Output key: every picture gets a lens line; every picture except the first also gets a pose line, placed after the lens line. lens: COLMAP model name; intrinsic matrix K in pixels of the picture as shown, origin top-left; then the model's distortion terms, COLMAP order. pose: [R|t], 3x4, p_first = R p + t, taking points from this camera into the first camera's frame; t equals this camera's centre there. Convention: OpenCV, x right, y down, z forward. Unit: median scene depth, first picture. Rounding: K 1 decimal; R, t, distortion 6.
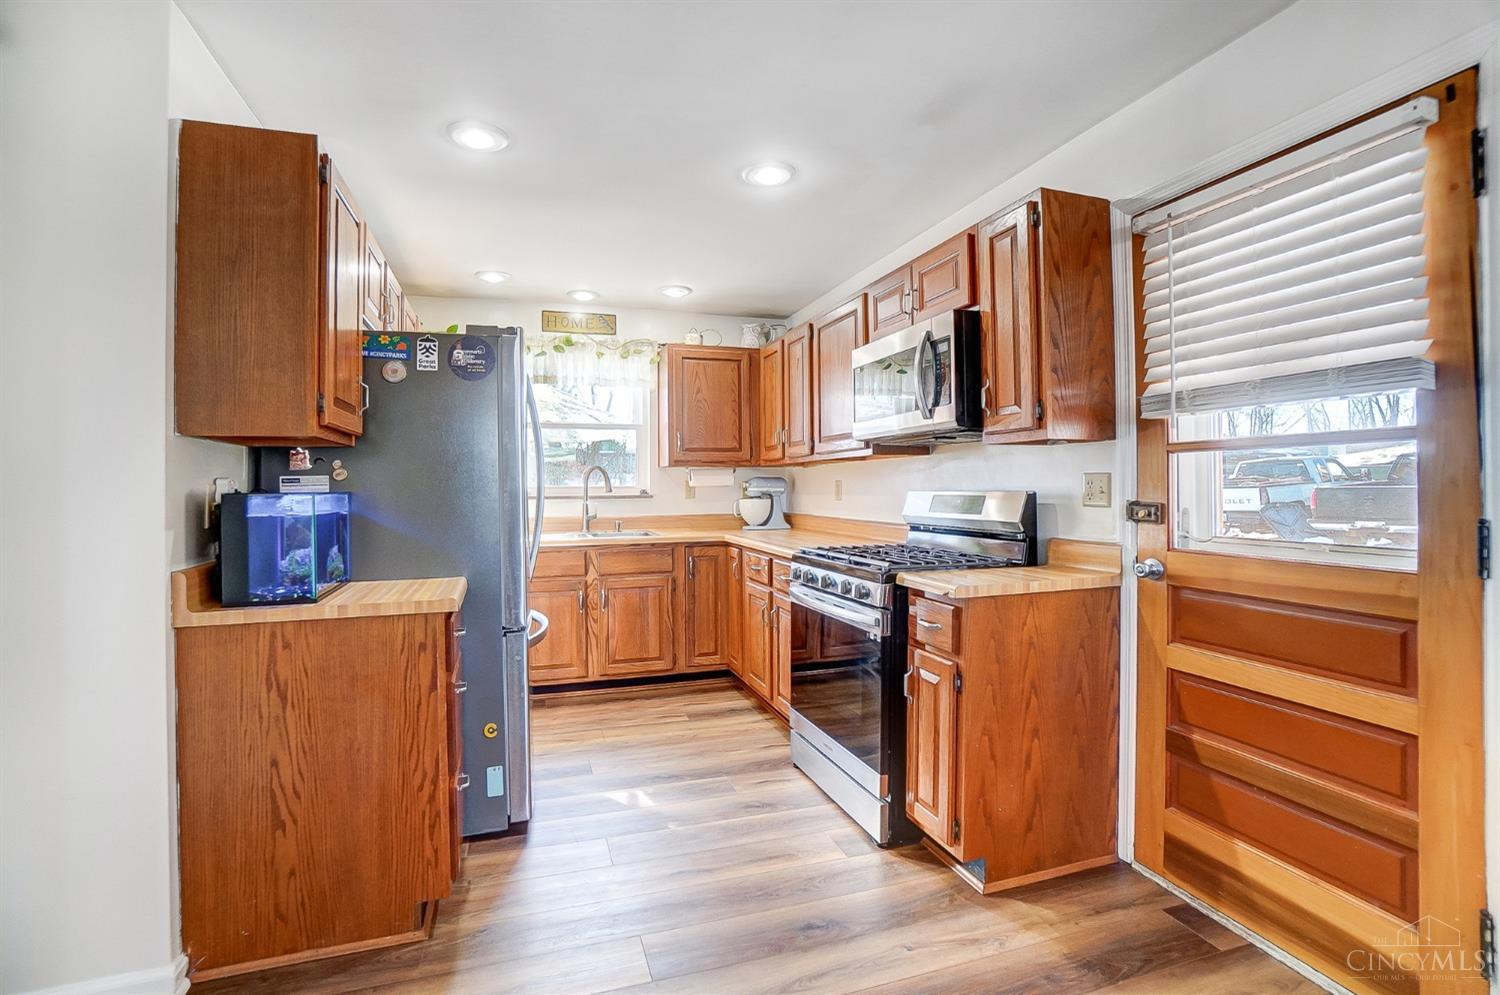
lens RADIAL K [[693.2, 0, 743.2], [0, 693.2, 483.0], [0, 0, 1]] dist [-0.069951, 0.024269]
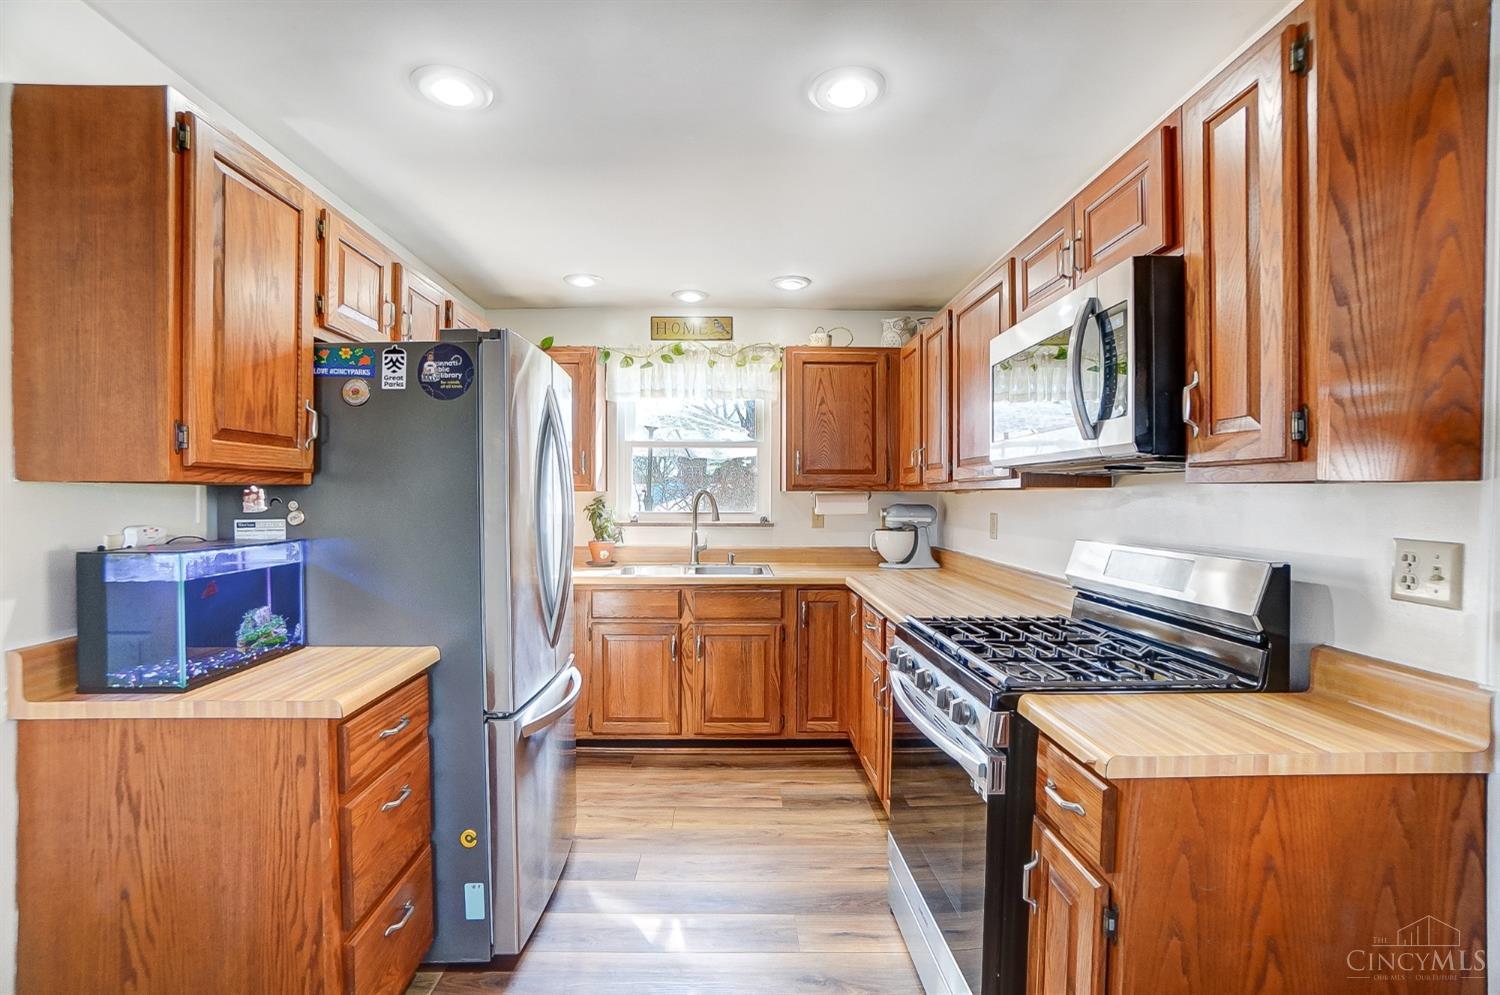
lens RADIAL K [[679.5, 0, 735.9], [0, 679.5, 501.9], [0, 0, 1]] dist [-0.063219, 0.023338]
pose [[0.955167, 0.013492, -0.295759, 0.126133], [-0.008833, 0.999815, 0.017082, -0.039246], [0.295935, -0.013703, 0.955110, 0.291293]]
